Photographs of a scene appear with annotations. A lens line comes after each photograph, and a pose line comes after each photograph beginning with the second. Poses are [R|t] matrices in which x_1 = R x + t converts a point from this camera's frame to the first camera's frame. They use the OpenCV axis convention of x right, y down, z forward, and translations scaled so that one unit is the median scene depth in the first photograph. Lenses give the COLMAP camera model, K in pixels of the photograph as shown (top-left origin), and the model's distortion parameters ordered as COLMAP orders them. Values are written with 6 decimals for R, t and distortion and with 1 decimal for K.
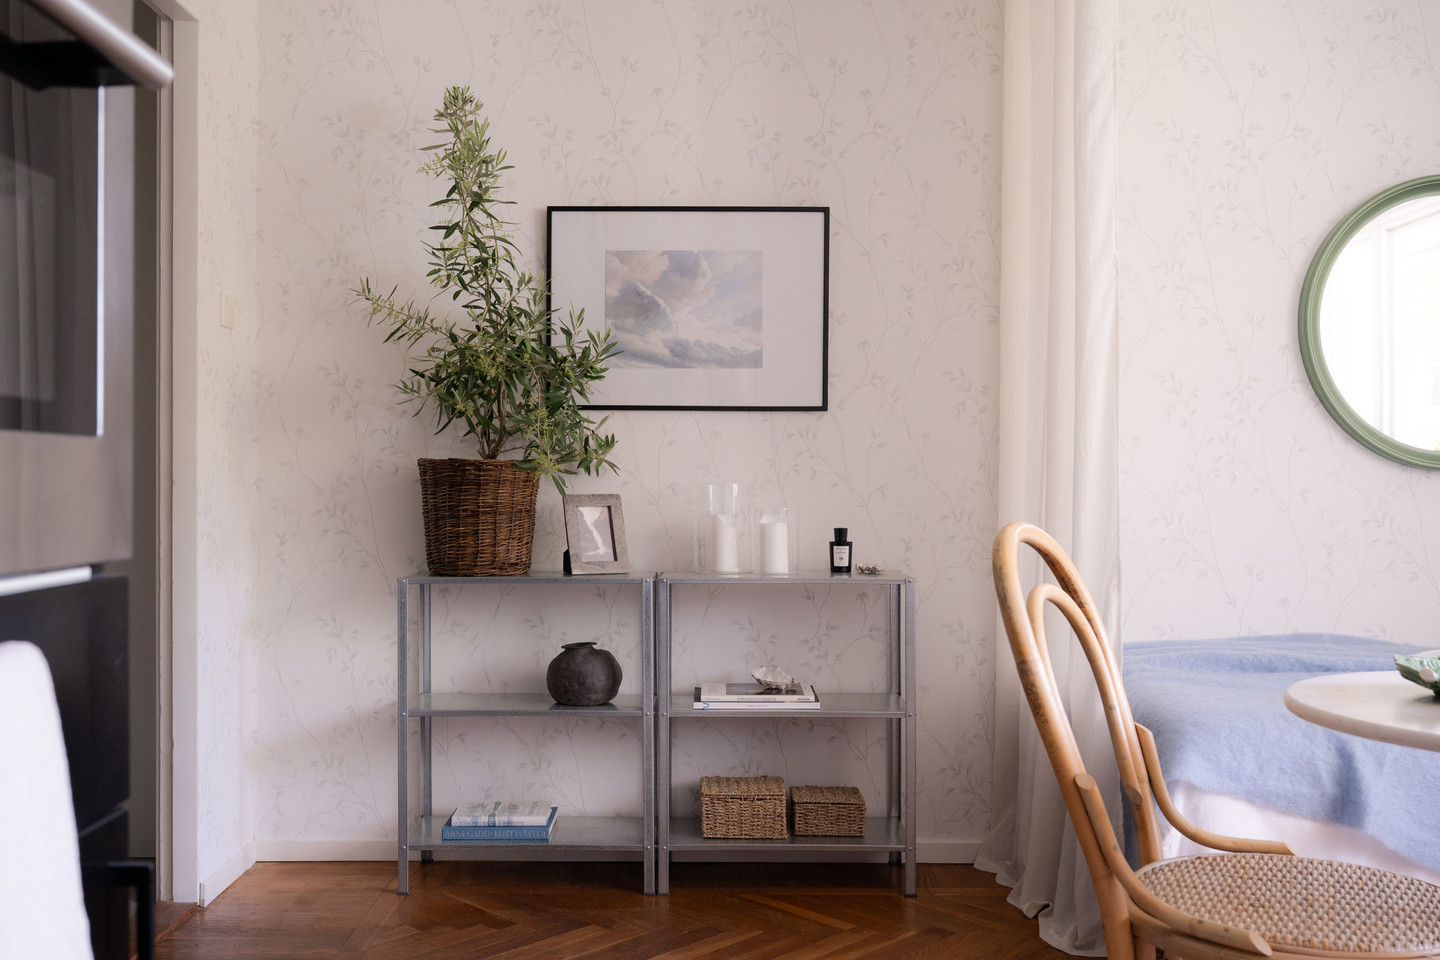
lens RADIAL K [[1338.9, 0, 681.2], [0, 1338.9, 475.0], [0, 0, 1]] dist [-0.005102, 0.015728]
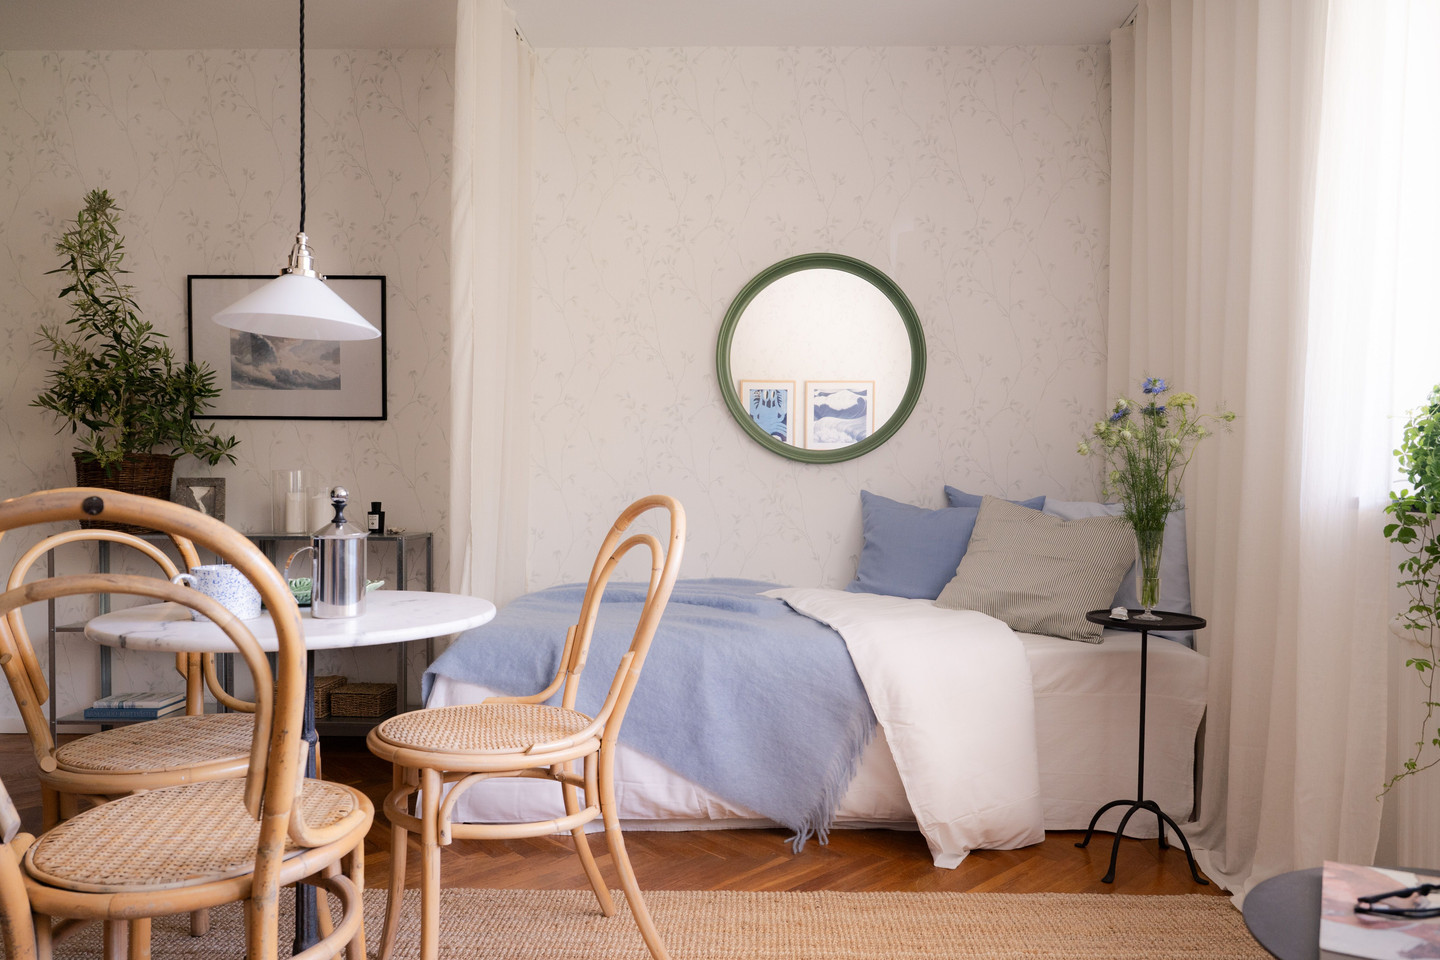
lens RADIAL K [[966.7, 0, 719.6], [0, 966.7, 493.5], [0, 0, 1]] dist [-0.000634, 0.001589]
pose [[0.999944, 0.003742, -0.009862, 0.473407], [-0.003558, 0.999819, 0.018676, 0.009646], [0.009930, -0.018640, 0.999777, -0.023138]]
